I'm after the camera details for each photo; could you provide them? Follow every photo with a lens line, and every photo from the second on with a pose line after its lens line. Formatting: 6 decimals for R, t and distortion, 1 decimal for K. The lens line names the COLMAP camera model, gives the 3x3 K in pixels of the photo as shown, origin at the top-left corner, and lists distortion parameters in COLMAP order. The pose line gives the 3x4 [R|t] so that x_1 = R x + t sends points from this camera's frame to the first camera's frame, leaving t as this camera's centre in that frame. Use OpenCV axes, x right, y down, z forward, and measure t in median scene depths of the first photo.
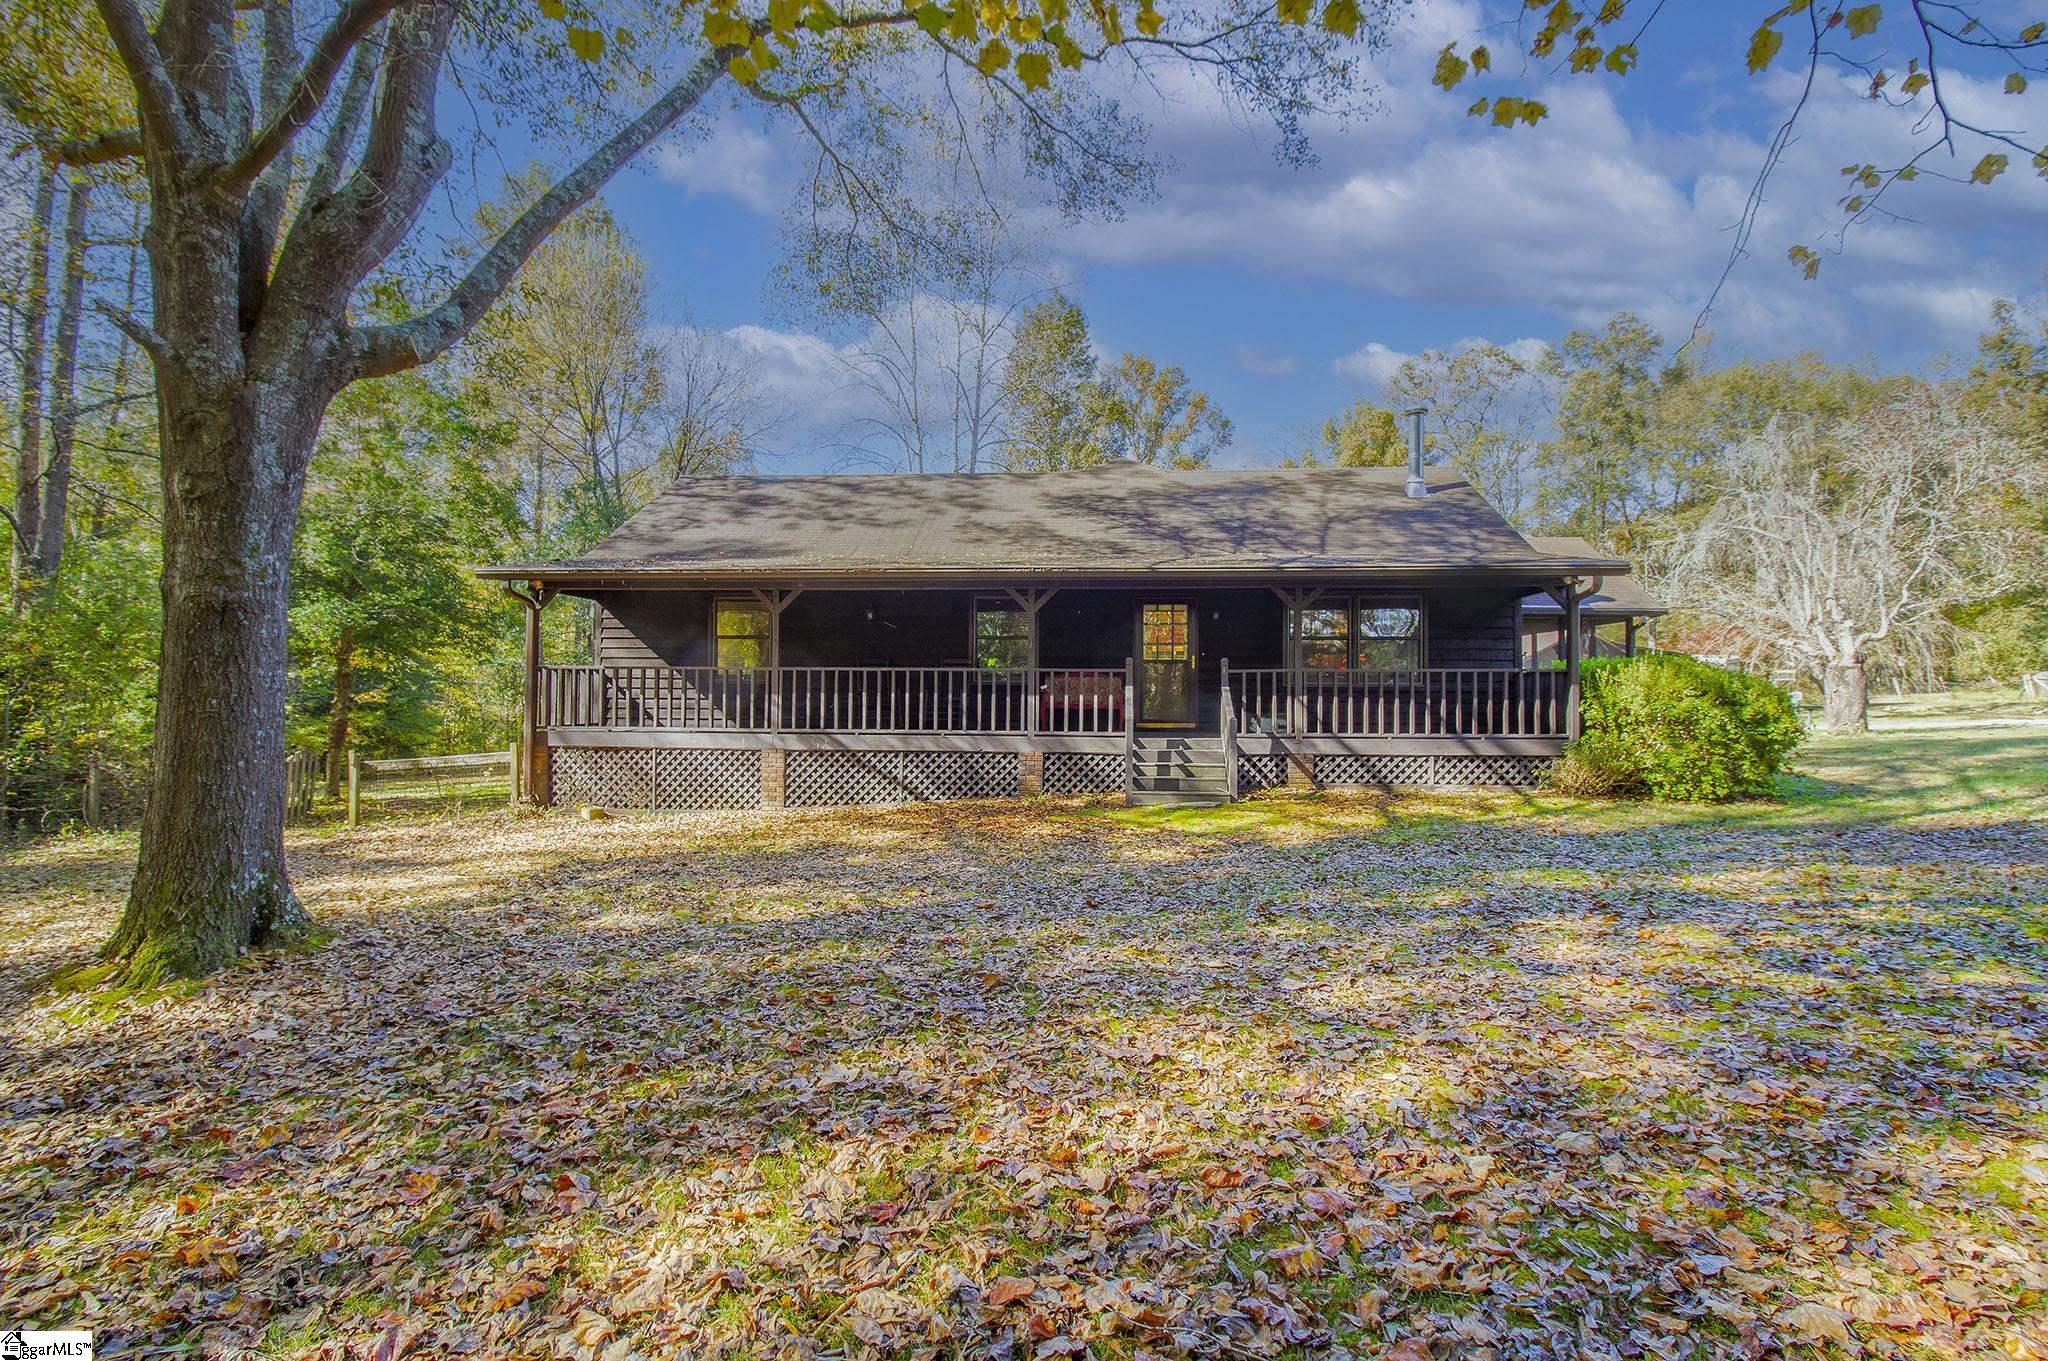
lens RADIAL K [[982.7, 0, 1018.6], [0, 982.7, 682.6], [0, 0, 1]] dist [-0.013663, -0.001191]
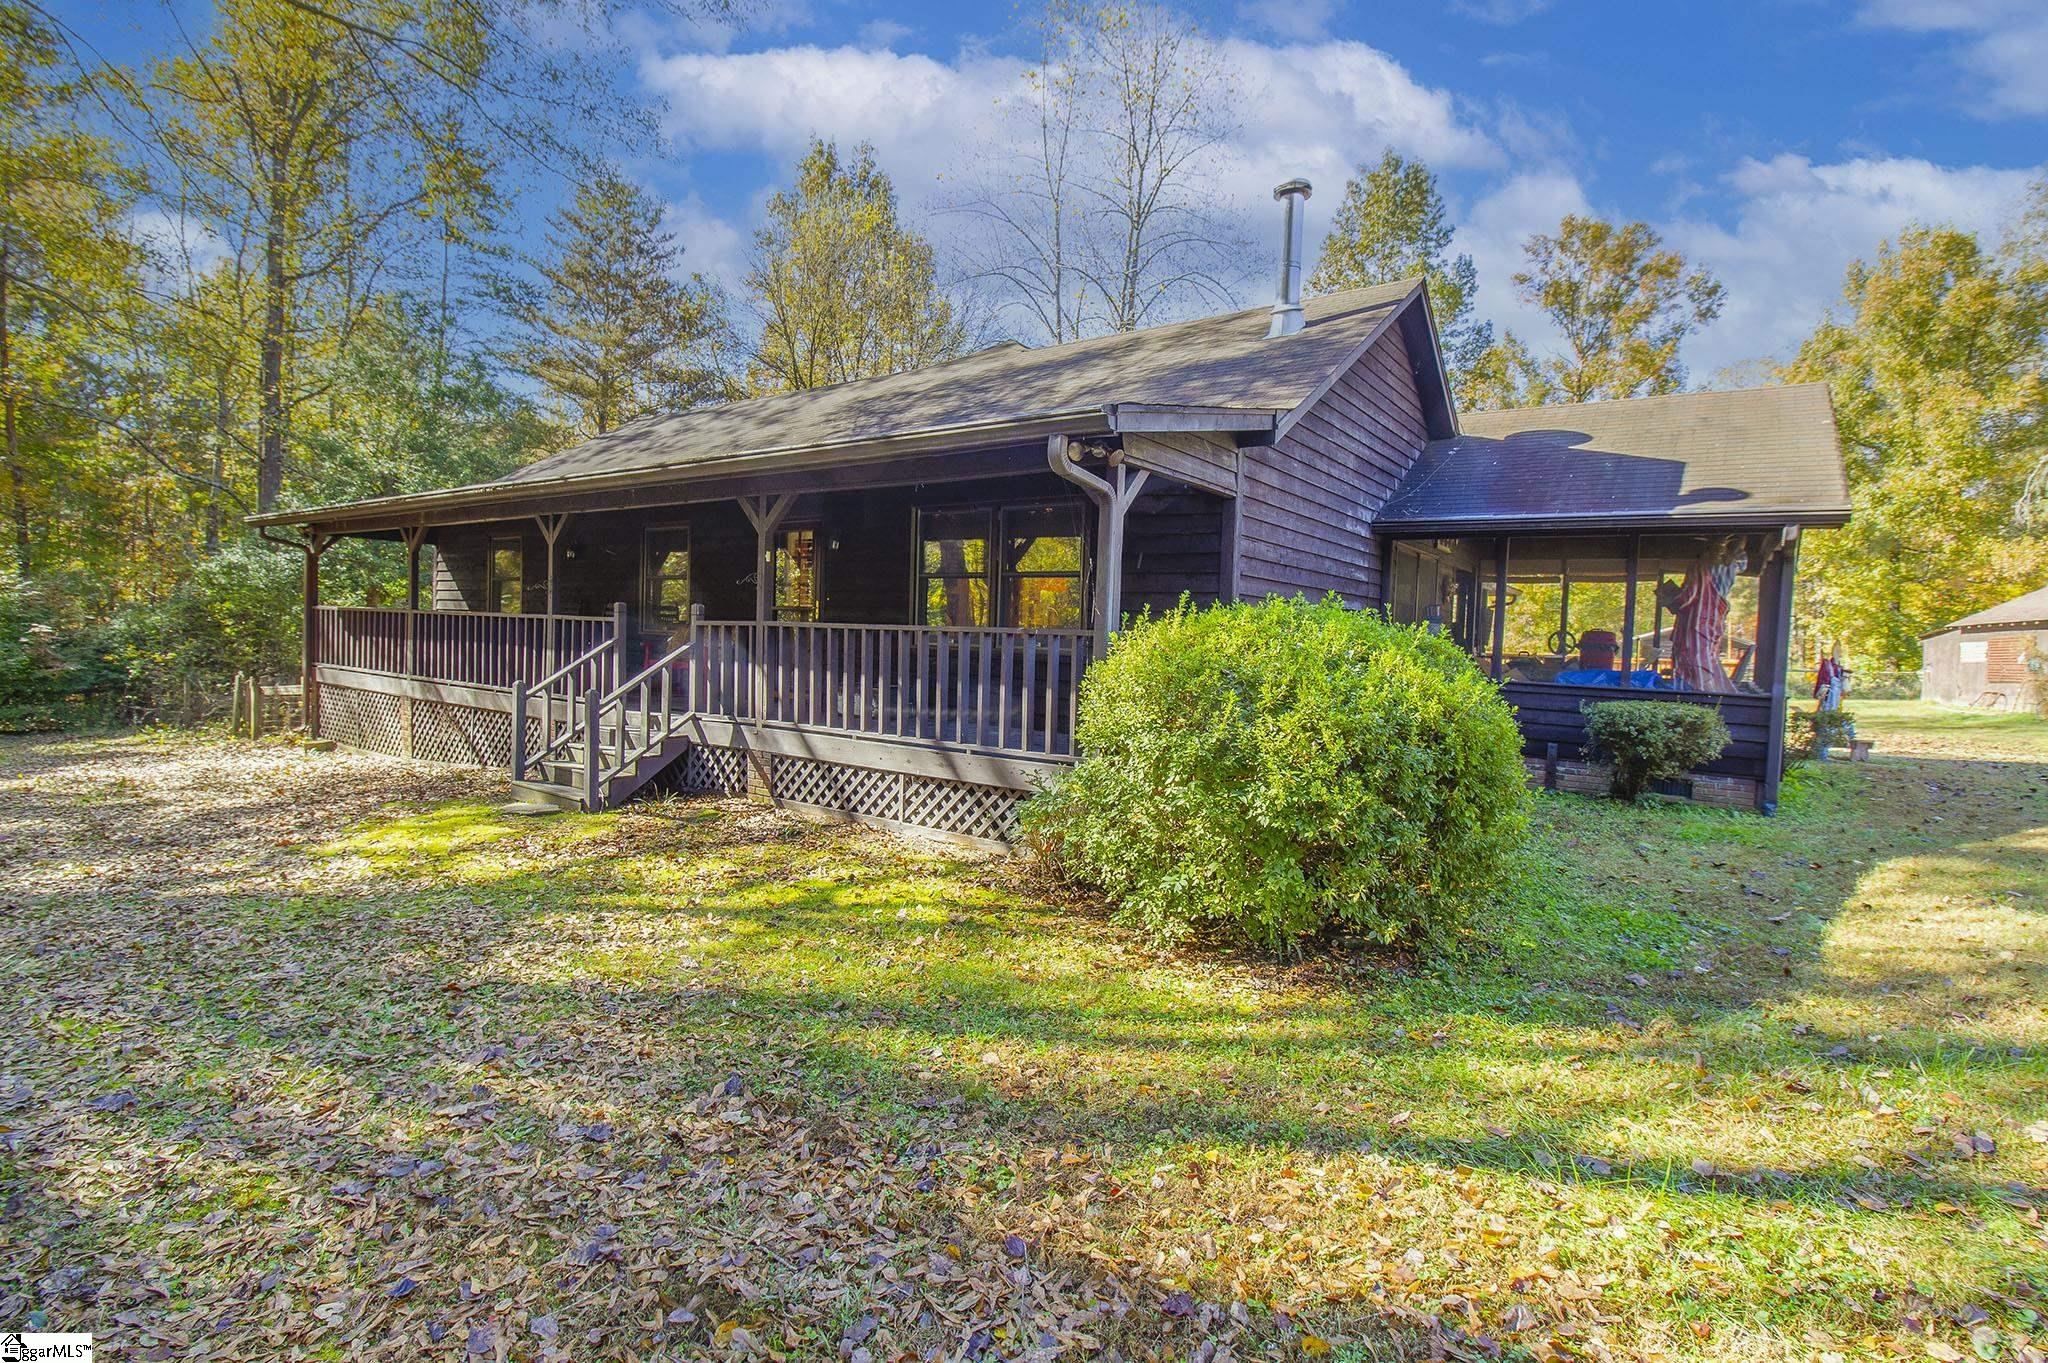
lens RADIAL K [[982.7, 0, 1022.4], [0, 982.7, 686.7], [0, 0, 1]] dist [-0.013663, -0.001191]
pose [[0.841424, 0.053958, -0.537675, 0.790194], [-0.027907, 0.998014, 0.056481, -0.012131], [0.539654, -0.032520, 0.841258, 0.542143]]
